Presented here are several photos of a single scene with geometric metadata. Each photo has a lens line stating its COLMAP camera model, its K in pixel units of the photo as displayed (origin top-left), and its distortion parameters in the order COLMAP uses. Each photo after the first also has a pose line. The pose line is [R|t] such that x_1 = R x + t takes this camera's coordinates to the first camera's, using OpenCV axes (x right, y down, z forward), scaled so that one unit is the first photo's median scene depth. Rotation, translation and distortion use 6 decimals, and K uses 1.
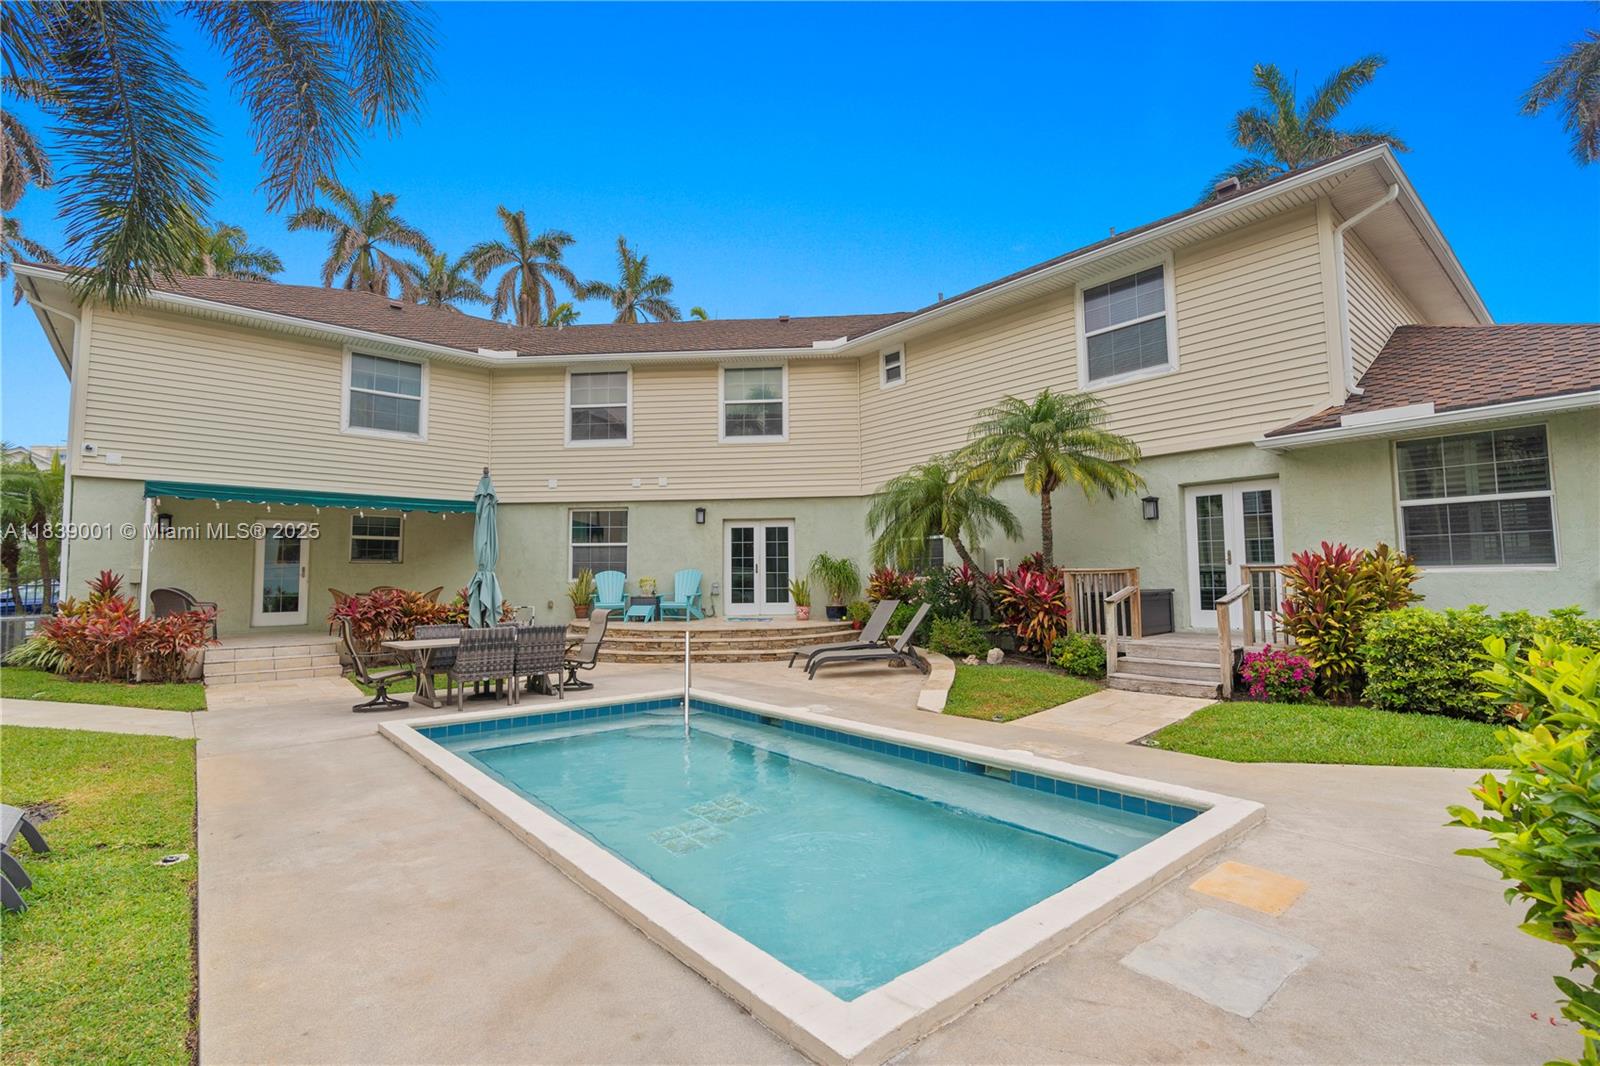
lens RADIAL K [[730.6, 0, 797.4], [0, 730.6, 528.8], [0, 0, 1]] dist [-0.001289, -0.001756]
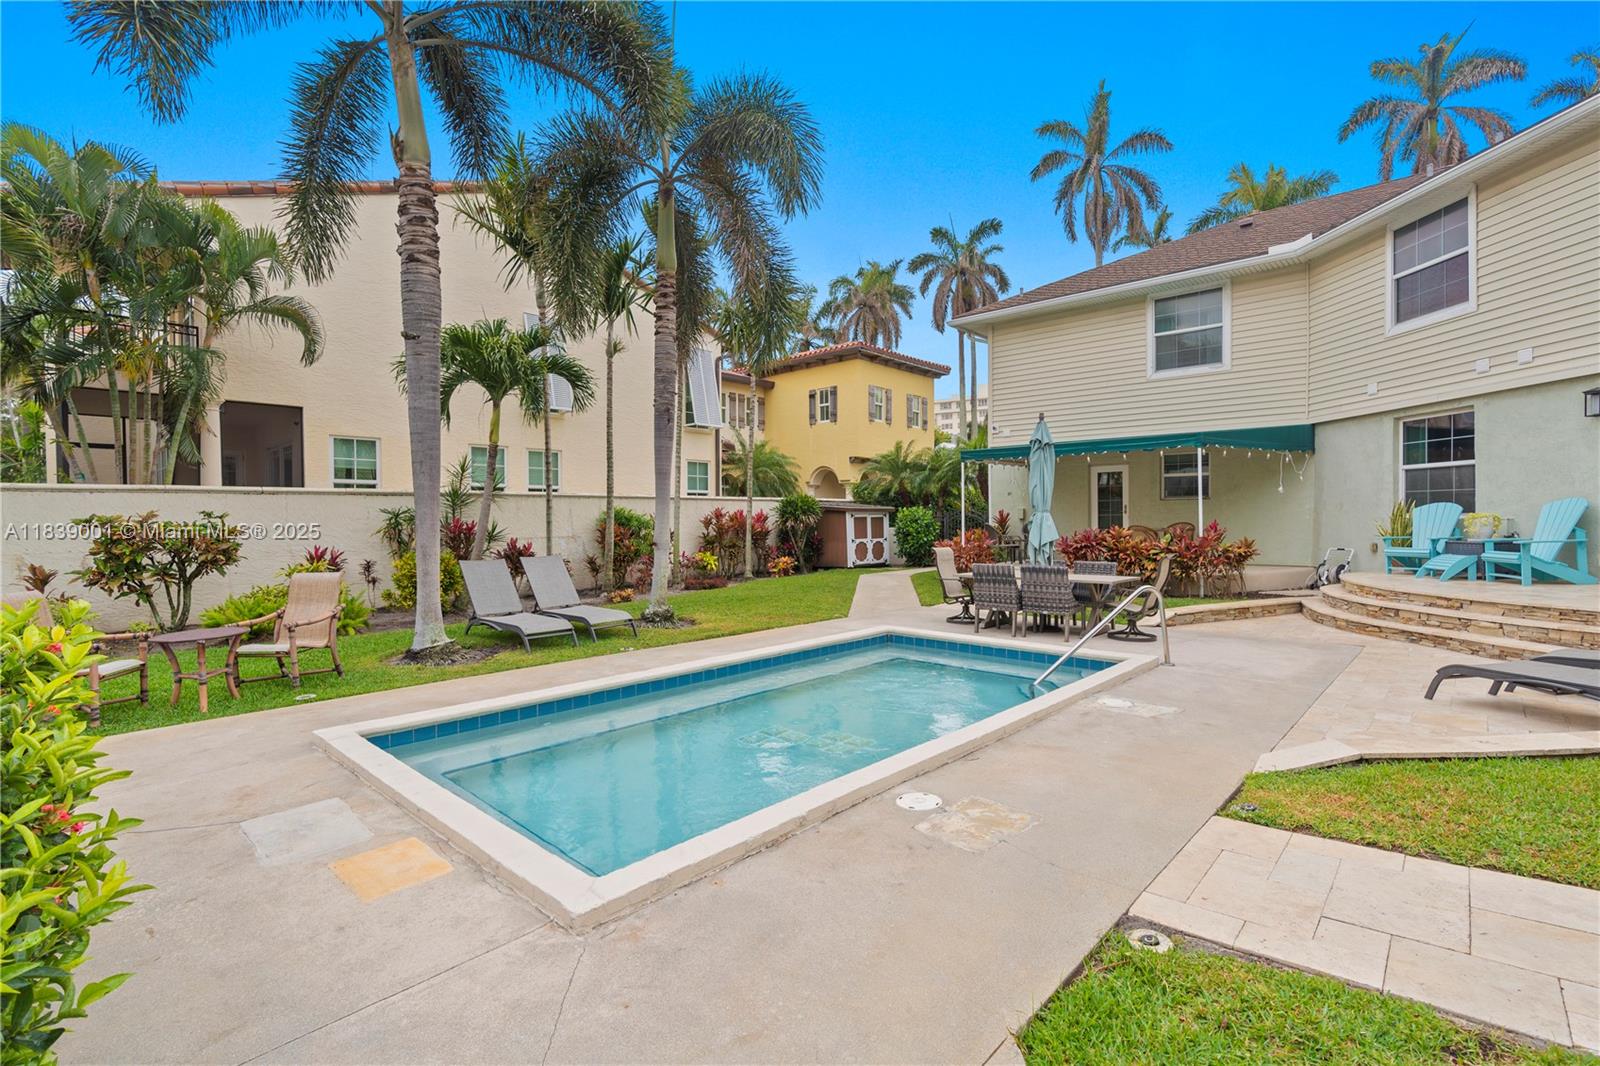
lens RADIAL K [[730.6, 0, 808.1], [0, 730.6, 540.2], [0, 0, 1]] dist [-0.001289, -0.001756]
pose [[0.111929, 0.036693, -0.993039, 0.368165], [0.079681, 0.995769, 0.045775, 0.013910], [0.990516, -0.084250, 0.108532, 0.335663]]
